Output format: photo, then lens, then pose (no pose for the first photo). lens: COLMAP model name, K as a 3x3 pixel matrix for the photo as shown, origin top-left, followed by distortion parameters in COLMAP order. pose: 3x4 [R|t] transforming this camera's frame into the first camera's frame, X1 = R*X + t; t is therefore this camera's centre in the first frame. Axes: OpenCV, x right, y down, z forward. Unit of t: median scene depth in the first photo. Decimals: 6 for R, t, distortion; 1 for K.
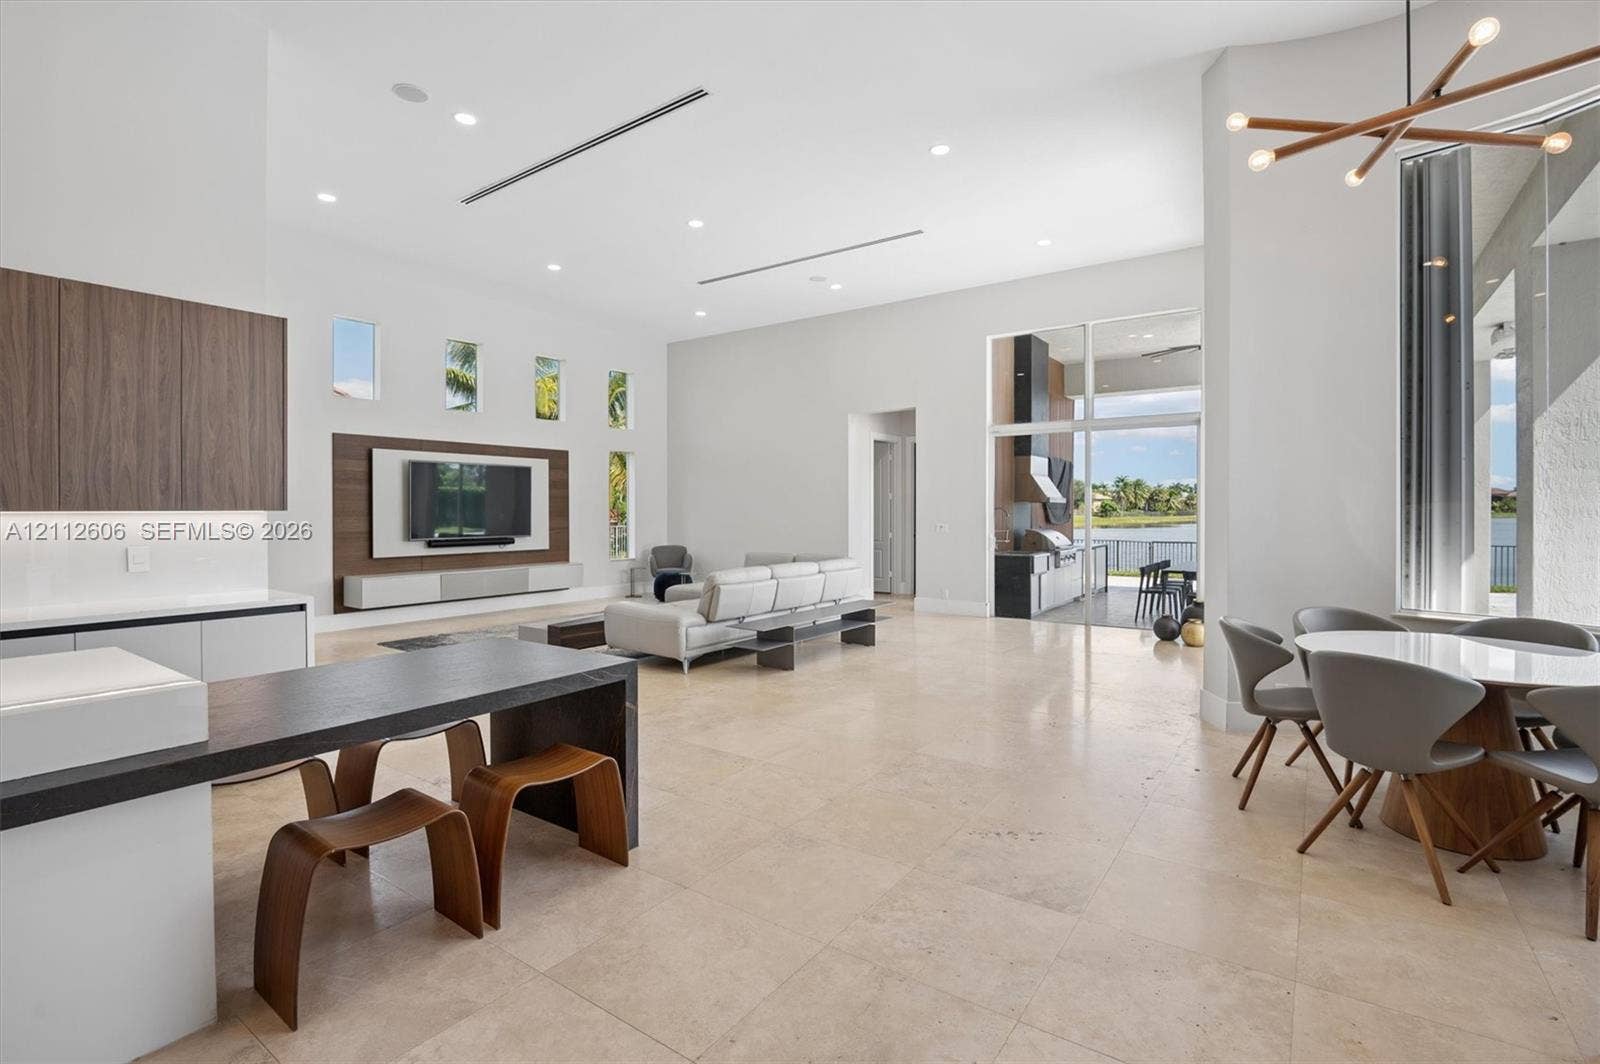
lens RADIAL K [[750.8, 0, 798.2], [0, 750.8, 515.0], [0, 0, 1]] dist [-0.009914, -0.000324]
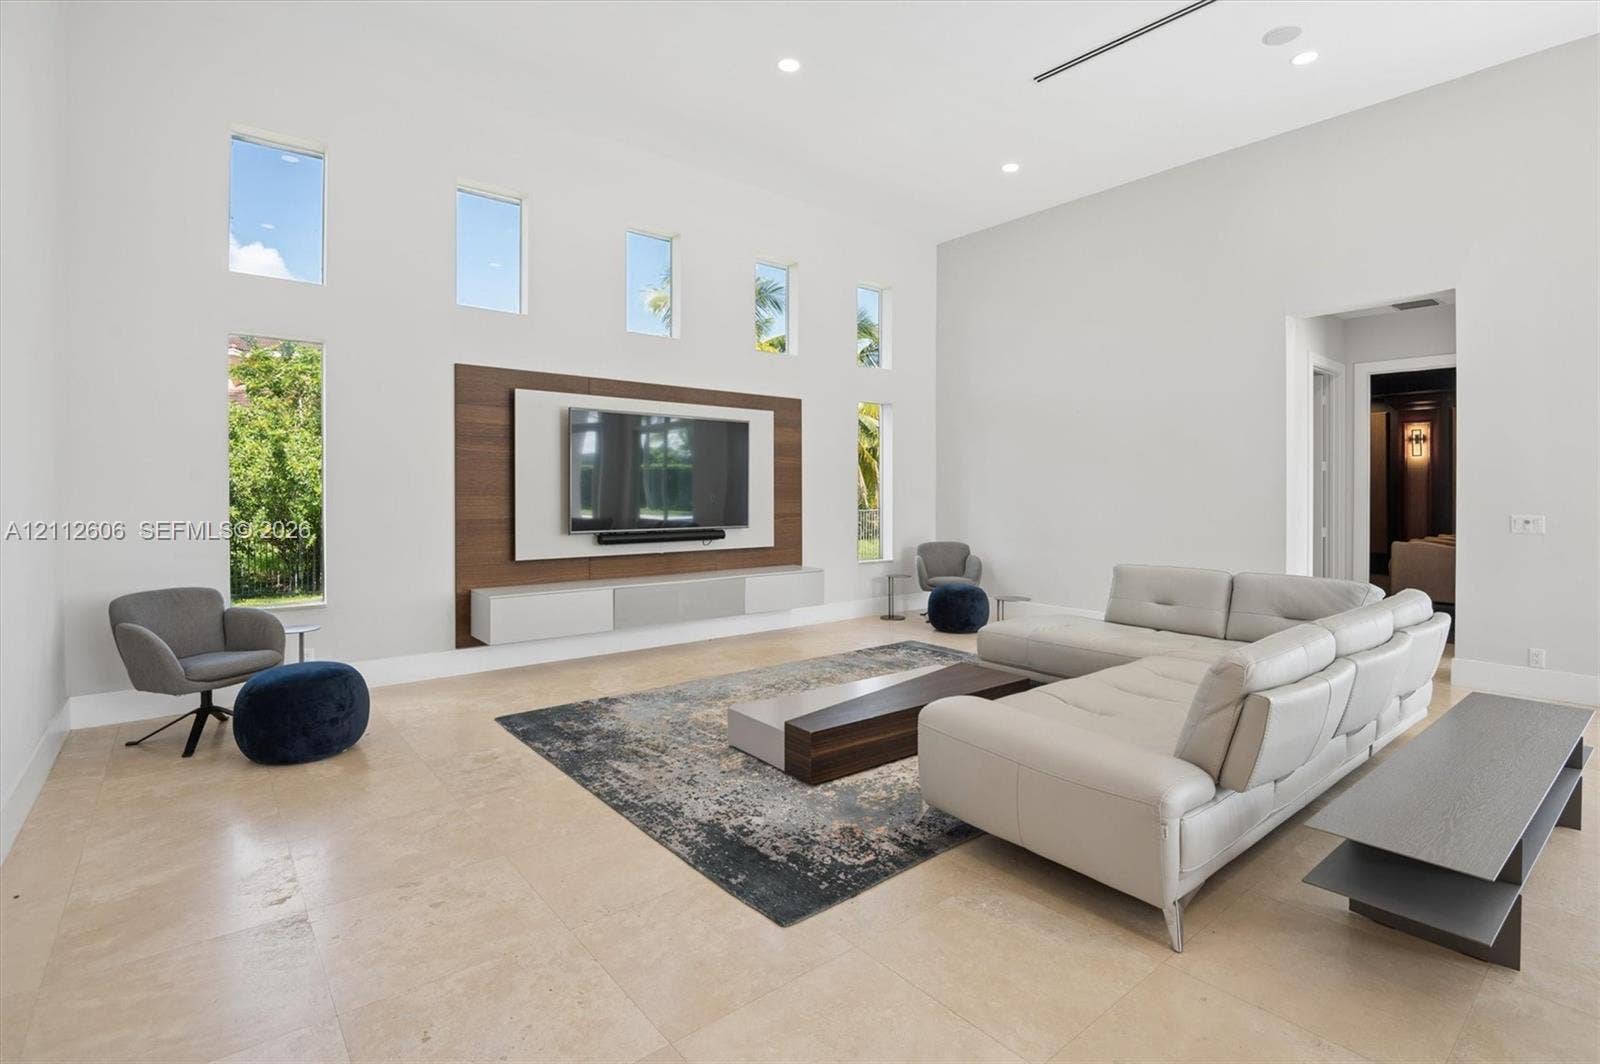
lens RADIAL K [[750.8, 0, 798.2], [0, 750.8, 515.0], [0, 0, 1]] dist [-0.009914, -0.000324]
pose [[0.963798, 0.009913, -0.266449, -0.140279], [-0.004196, 0.999749, 0.022017, 0.002906], [0.266601, -0.020102, 0.963597, 0.380568]]
